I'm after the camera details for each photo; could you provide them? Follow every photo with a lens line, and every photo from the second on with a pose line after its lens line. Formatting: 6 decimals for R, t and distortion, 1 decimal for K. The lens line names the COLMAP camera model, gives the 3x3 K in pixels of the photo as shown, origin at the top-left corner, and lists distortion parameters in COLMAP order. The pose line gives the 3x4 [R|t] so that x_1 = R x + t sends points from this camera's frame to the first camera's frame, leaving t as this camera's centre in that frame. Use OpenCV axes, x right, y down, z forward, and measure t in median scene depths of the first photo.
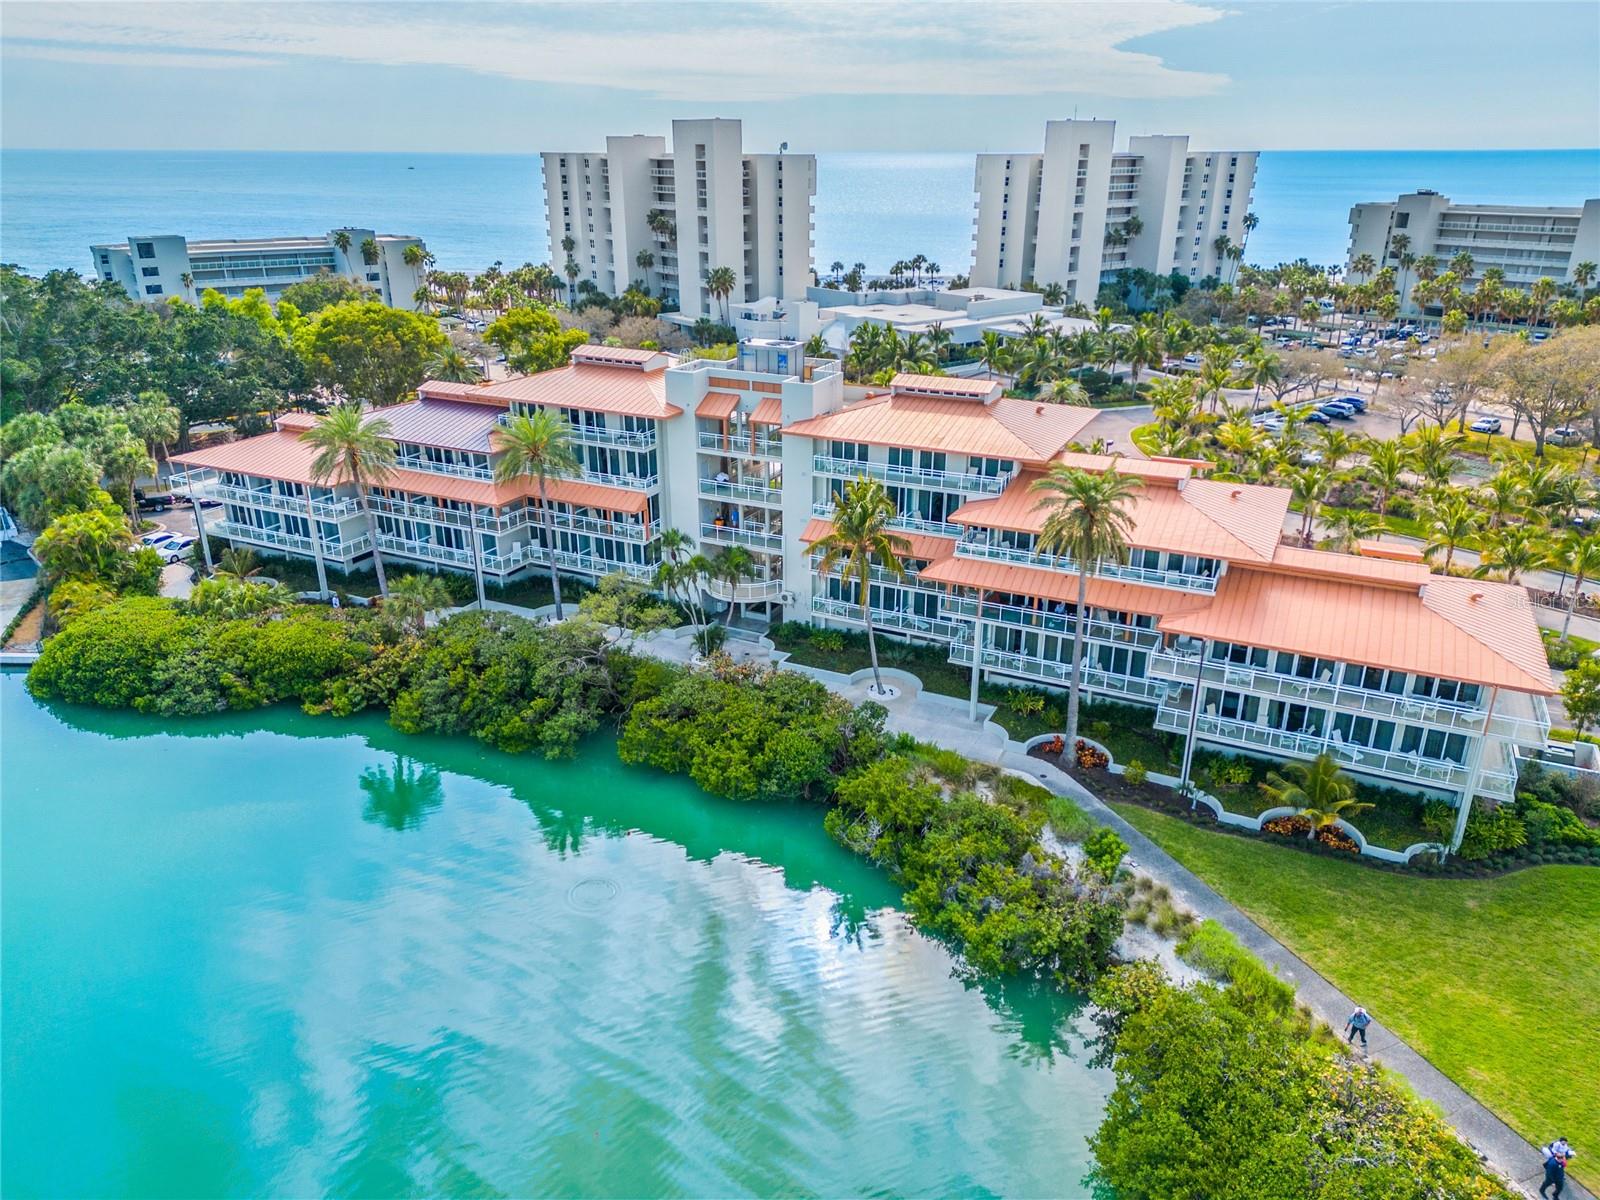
lens RADIAL K [[1140.6, 0, 794.9], [0, 1140.6, 596.2], [0, 0, 1]] dist [0.081531, -0.078712]
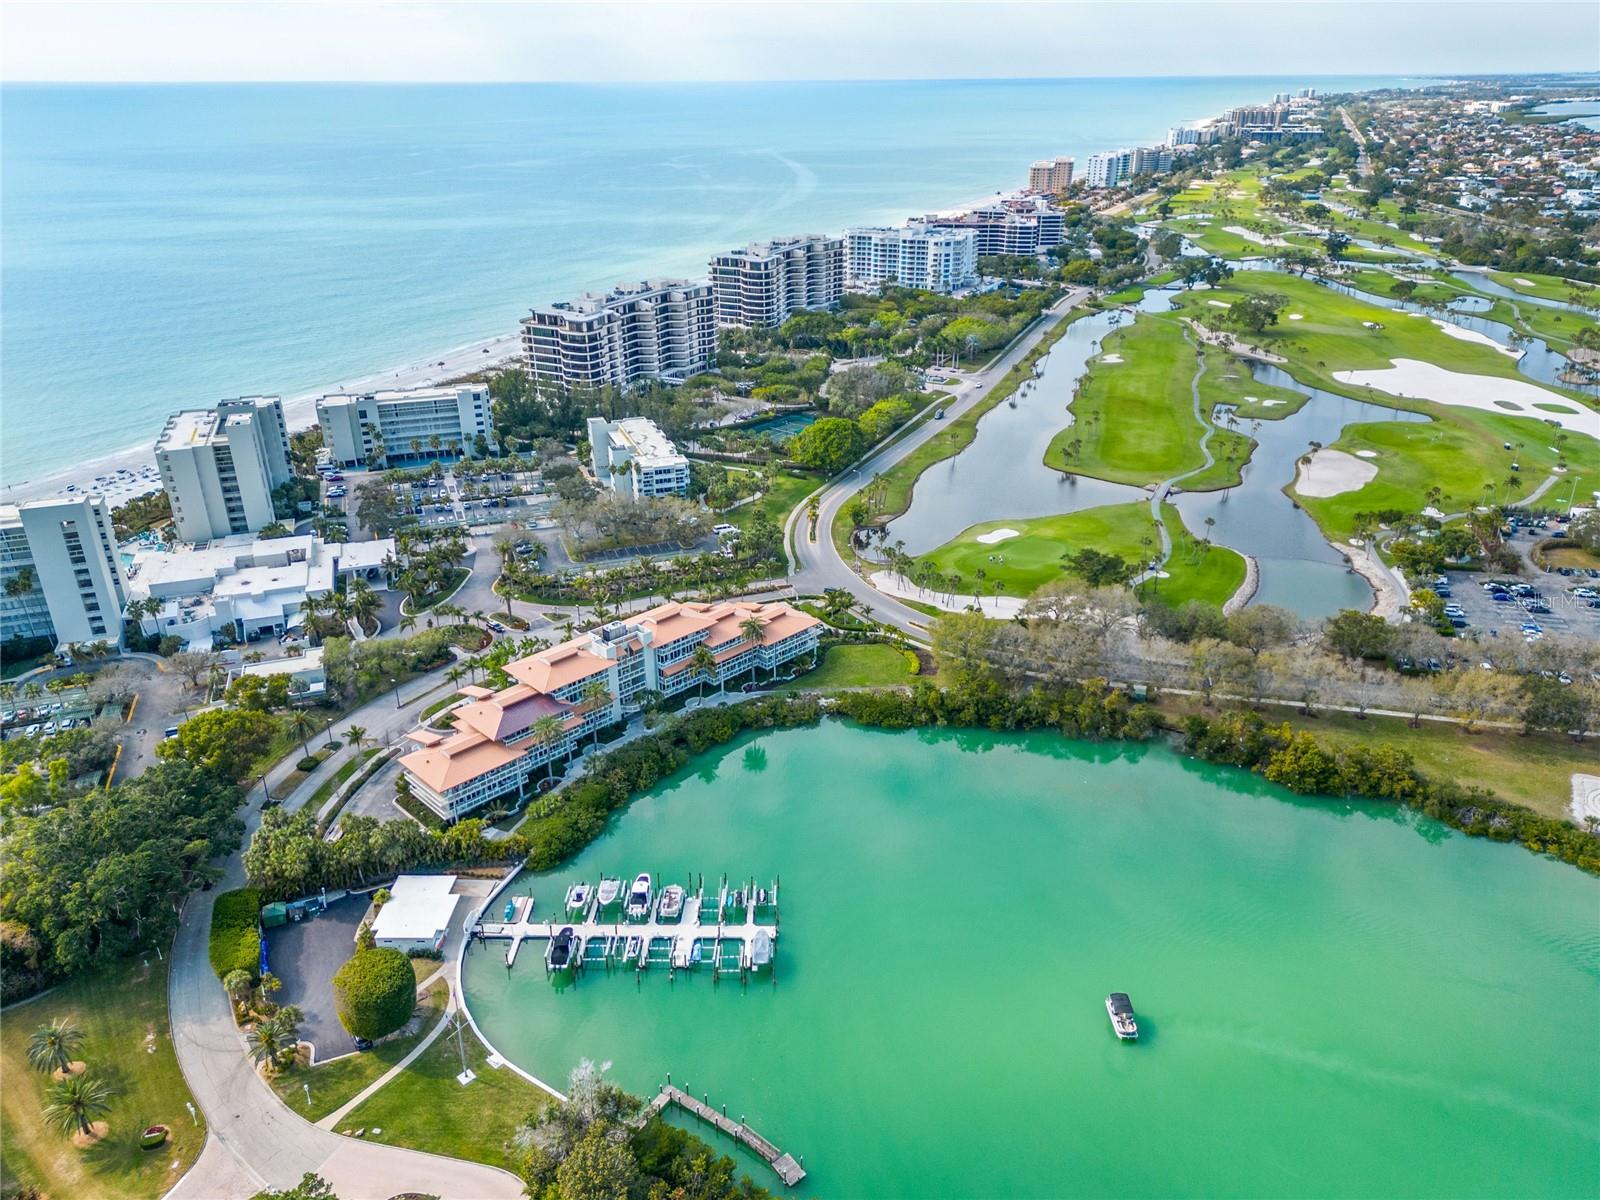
lens RADIAL K [[1140.6, 0, 794.9], [0, 1140.6, 596.2], [0, 0, 1]] dist [0.081531, -0.078712]
pose [[0.331097, -0.399698, 0.854761, -0.870272], [0.347886, 0.893749, 0.283174, -0.361218], [-0.877126, 0.203601, 0.434967, -0.256614]]
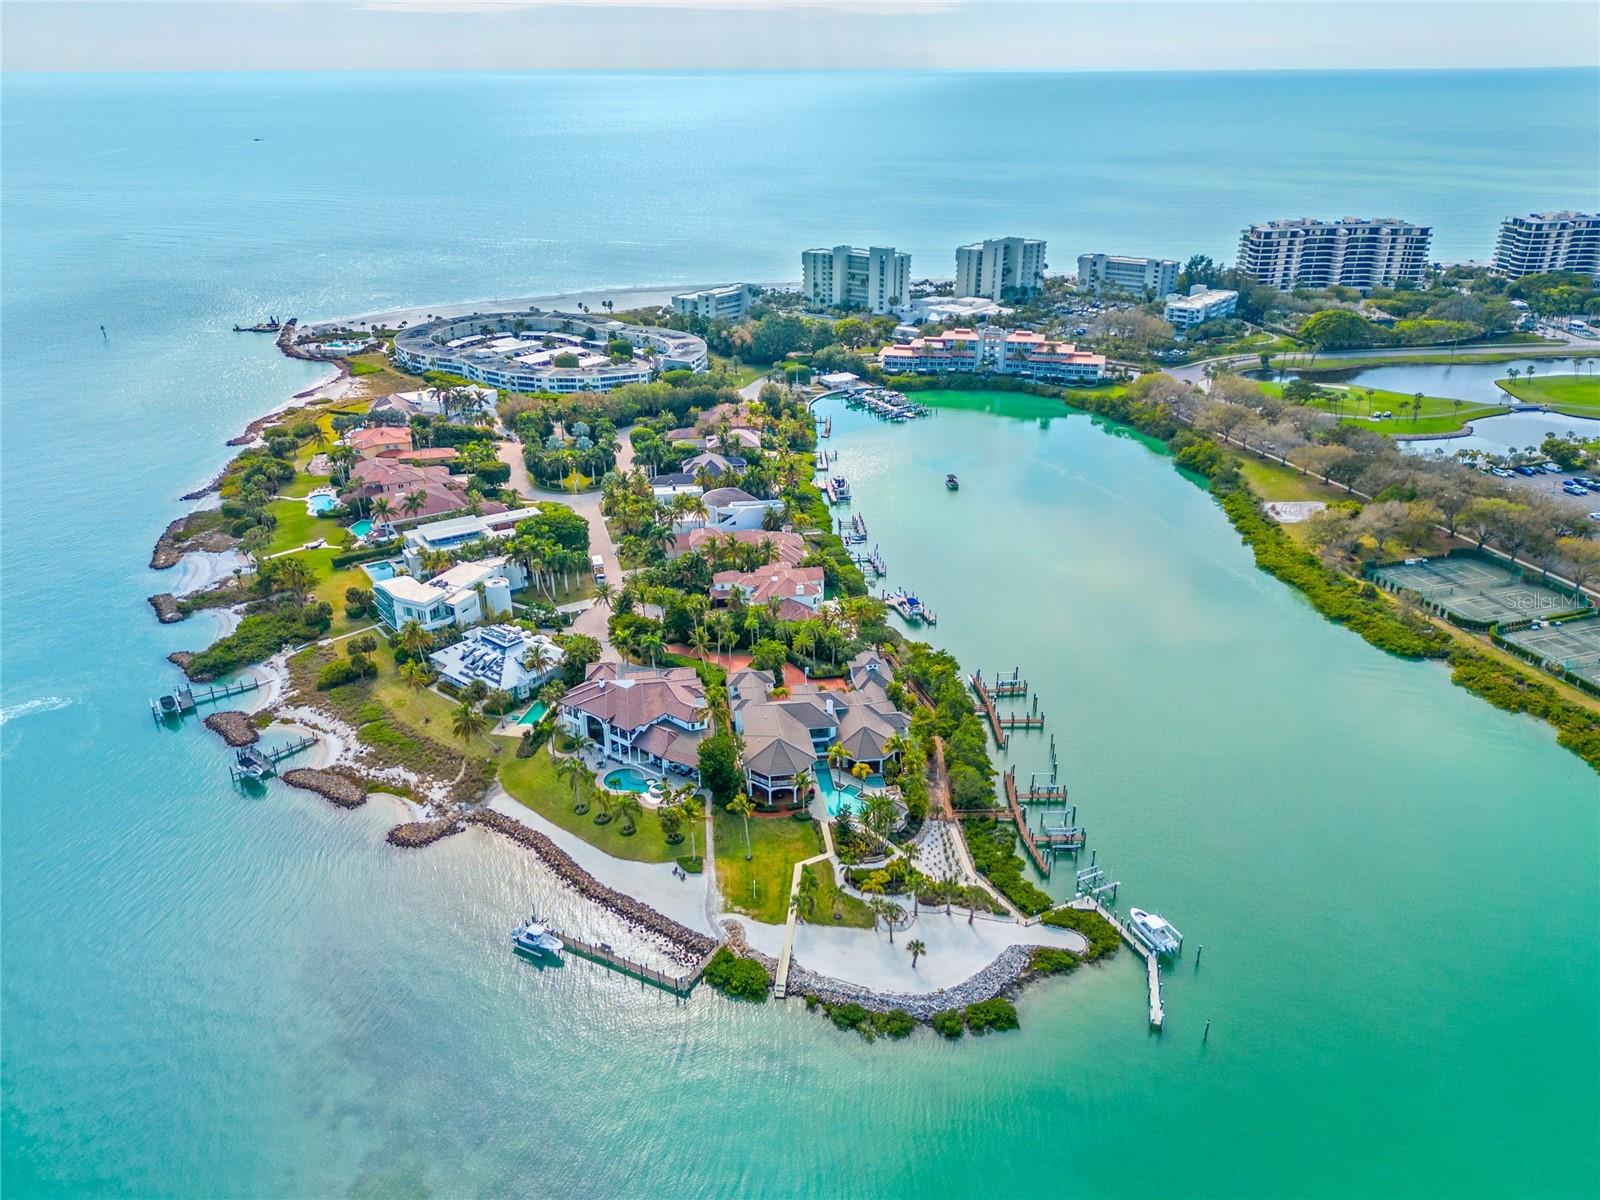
lens RADIAL K [[1140.6, 0, 794.9], [0, 1140.6, 596.2], [0, 0, 1]] dist [0.081531, -0.078712]
pose [[0.978203, -0.093190, 0.185565, -0.865628], [0.082798, 0.994573, 0.062999, 0.272403], [-0.190429, -0.046261, 0.980610, -1.811003]]
